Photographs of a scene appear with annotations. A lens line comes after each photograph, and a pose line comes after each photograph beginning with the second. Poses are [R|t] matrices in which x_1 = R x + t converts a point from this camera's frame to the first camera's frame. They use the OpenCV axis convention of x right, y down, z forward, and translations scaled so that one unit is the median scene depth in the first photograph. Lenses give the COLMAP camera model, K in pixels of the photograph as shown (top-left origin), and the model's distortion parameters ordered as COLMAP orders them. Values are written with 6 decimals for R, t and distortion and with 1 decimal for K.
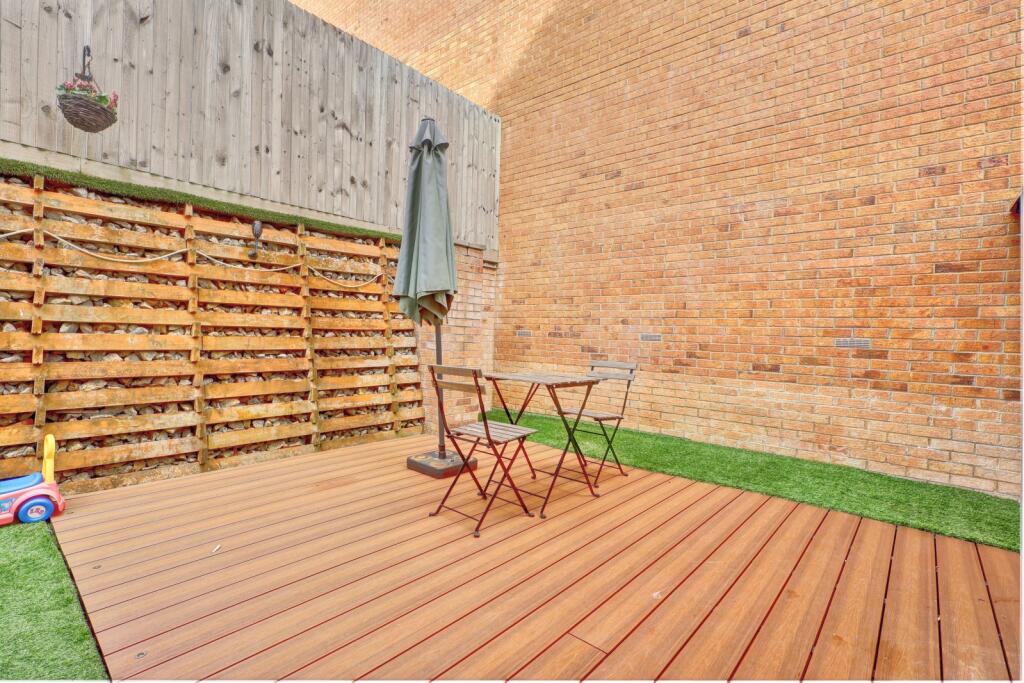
lens RADIAL K [[476.6, 0, 510.5], [0, 476.6, 342.7], [0, 0, 1]] dist [0.000530, -0.000219]
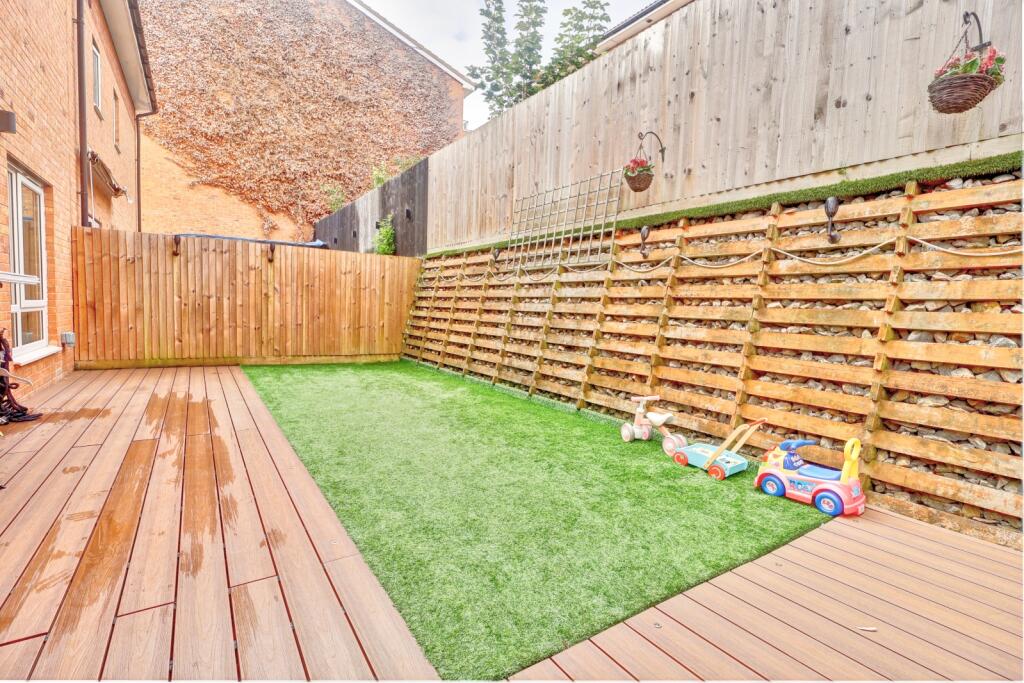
lens RADIAL K [[476.6, 0, 486.6], [0, 476.6, 329.1], [0, 0, 1]] dist [0.000530, -0.000219]
pose [[-0.299386, 0.012179, -0.954054, 0.217724], [-0.048885, 0.998409, 0.028086, -0.028879], [0.952879, 0.055048, -0.298315, 0.463575]]
